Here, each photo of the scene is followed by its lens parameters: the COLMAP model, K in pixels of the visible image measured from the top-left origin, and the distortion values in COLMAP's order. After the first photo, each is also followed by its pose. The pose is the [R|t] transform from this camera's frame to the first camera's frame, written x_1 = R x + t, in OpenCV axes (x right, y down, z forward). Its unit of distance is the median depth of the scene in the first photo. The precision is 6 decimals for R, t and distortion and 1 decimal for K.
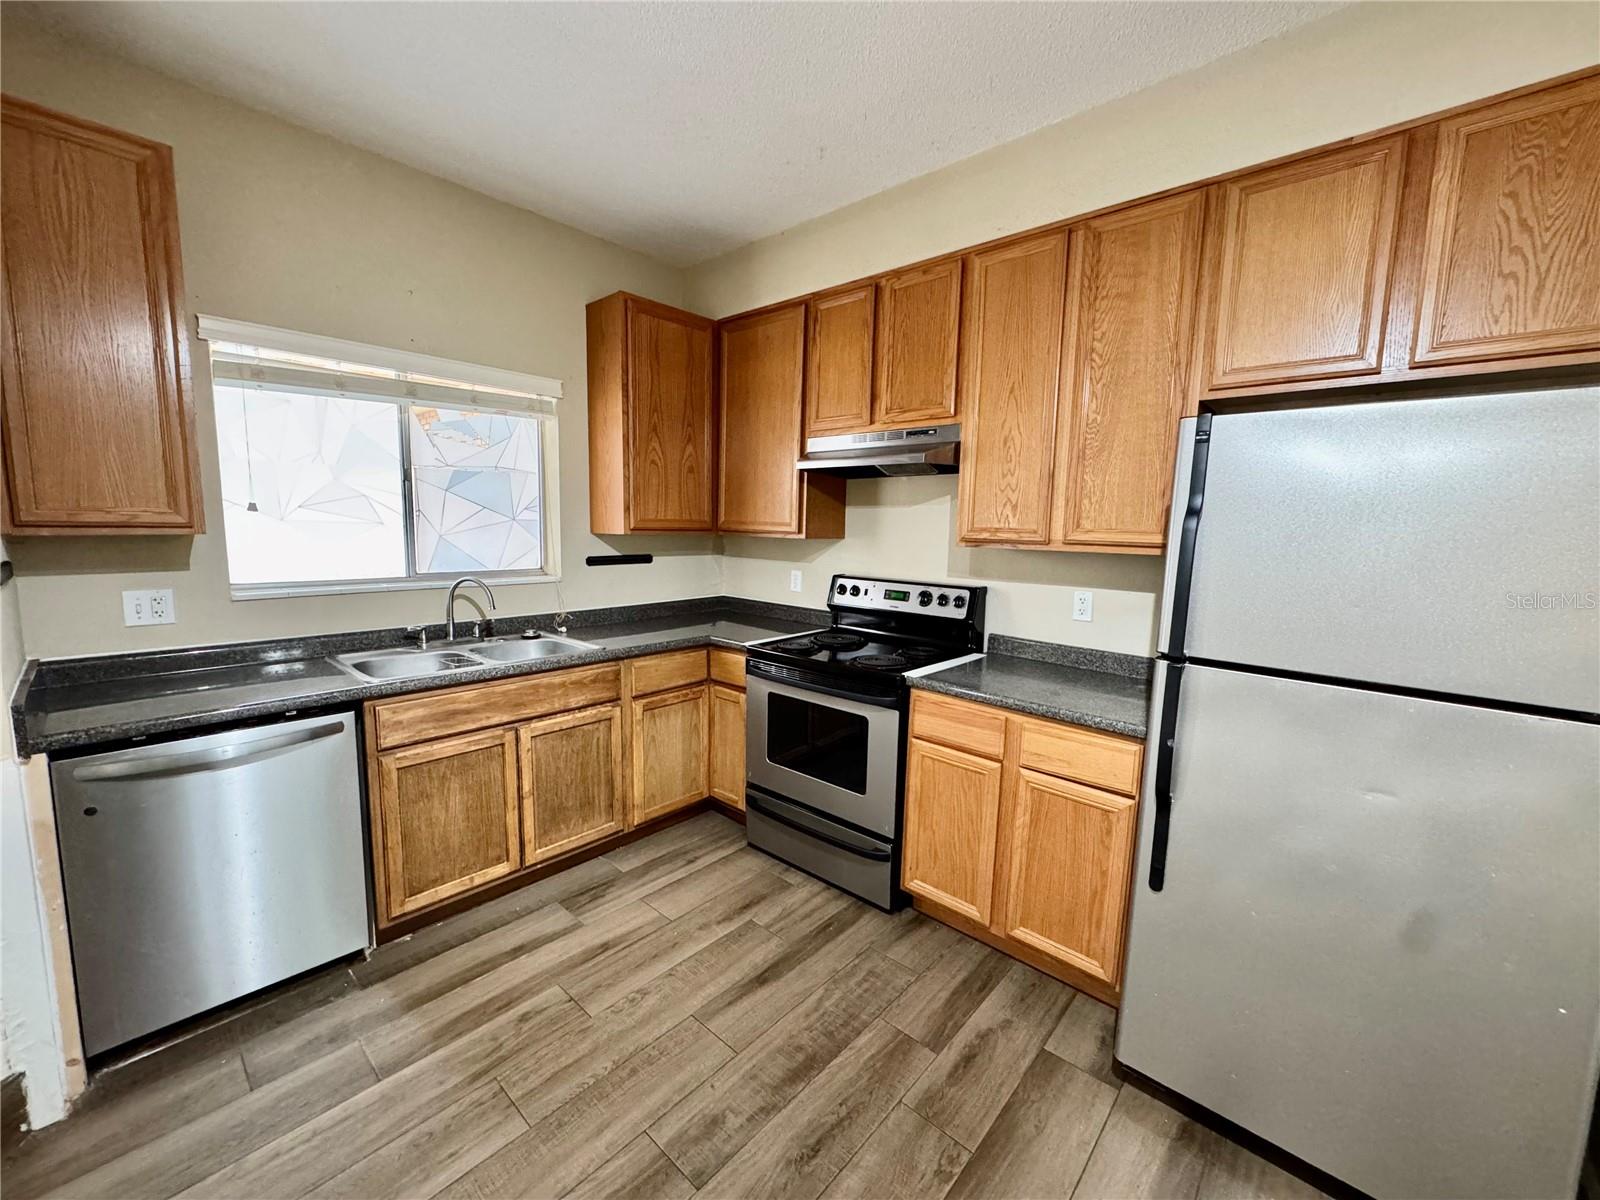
lens RADIAL K [[636.6, 0, 799.9], [0, 636.6, 599.8], [0, 0, 1]] dist [-0.003313, 0.000123]
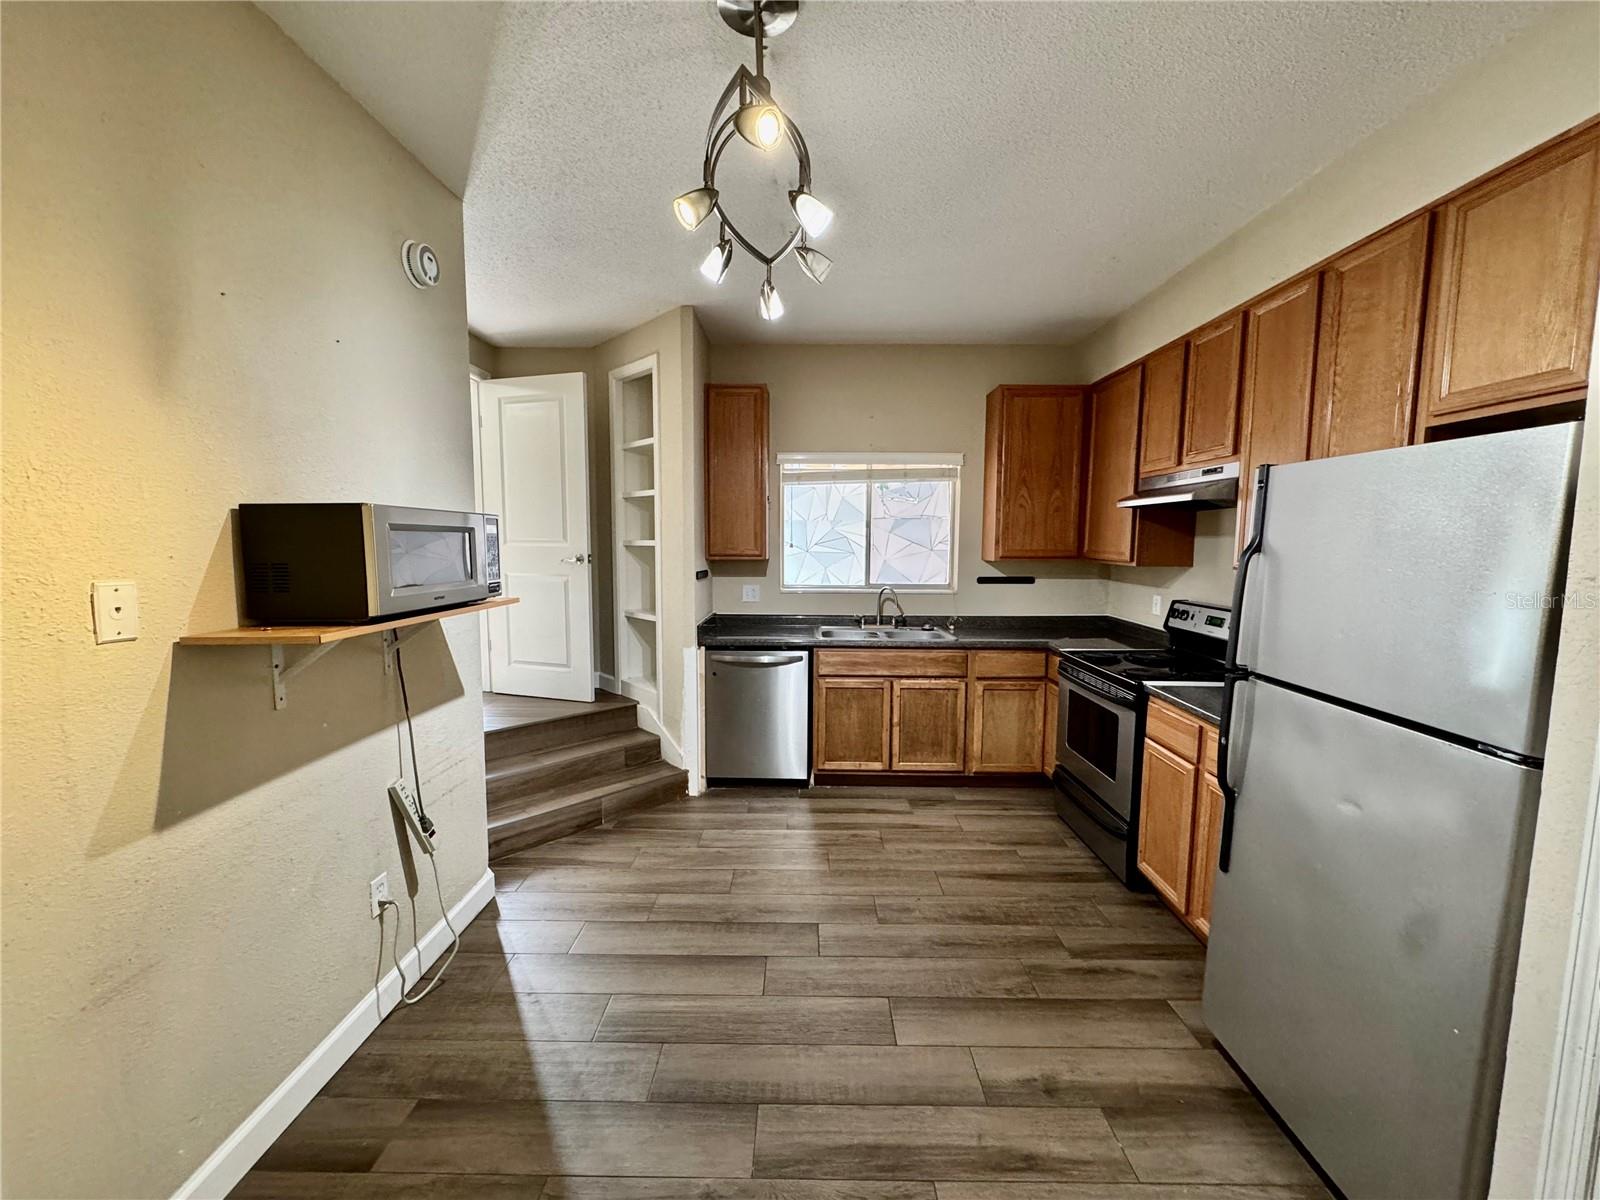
lens RADIAL K [[636.6, 0, 798.1], [0, 636.6, 601.4], [0, 0, 1]] dist [-0.003313, 0.000123]
pose [[0.658963, 0.056794, -0.750029, 0.587606], [-0.082884, 0.996556, 0.002641, 0.017226], [0.747595, 0.060425, 0.661400, -0.251601]]
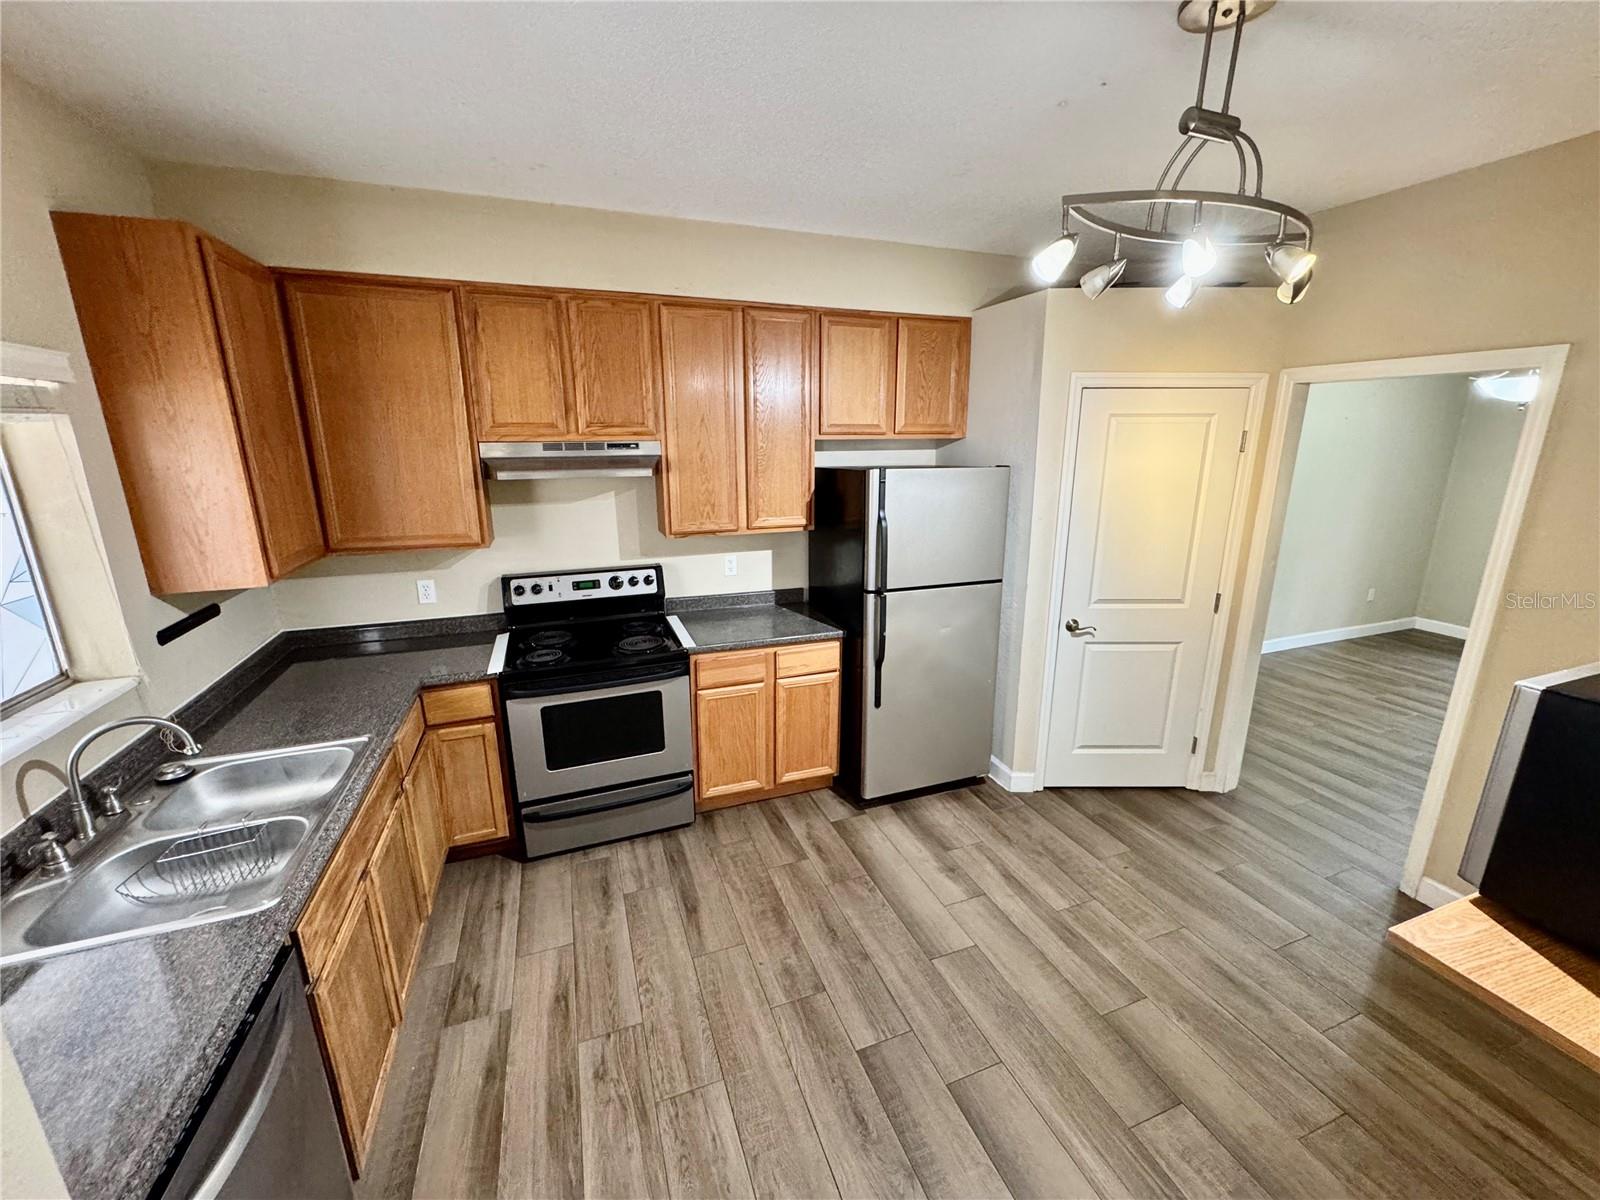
lens RADIAL K [[636.6, 0, 799.6], [0, 636.6, 602.2], [0, 0, 1]] dist [-0.003313, 0.000123]
pose [[0.460094, -0.245821, 0.853162, -0.767416], [0.120352, 0.969307, 0.214382, -0.208316], [-0.879676, 0.004044, 0.475557, 0.177499]]
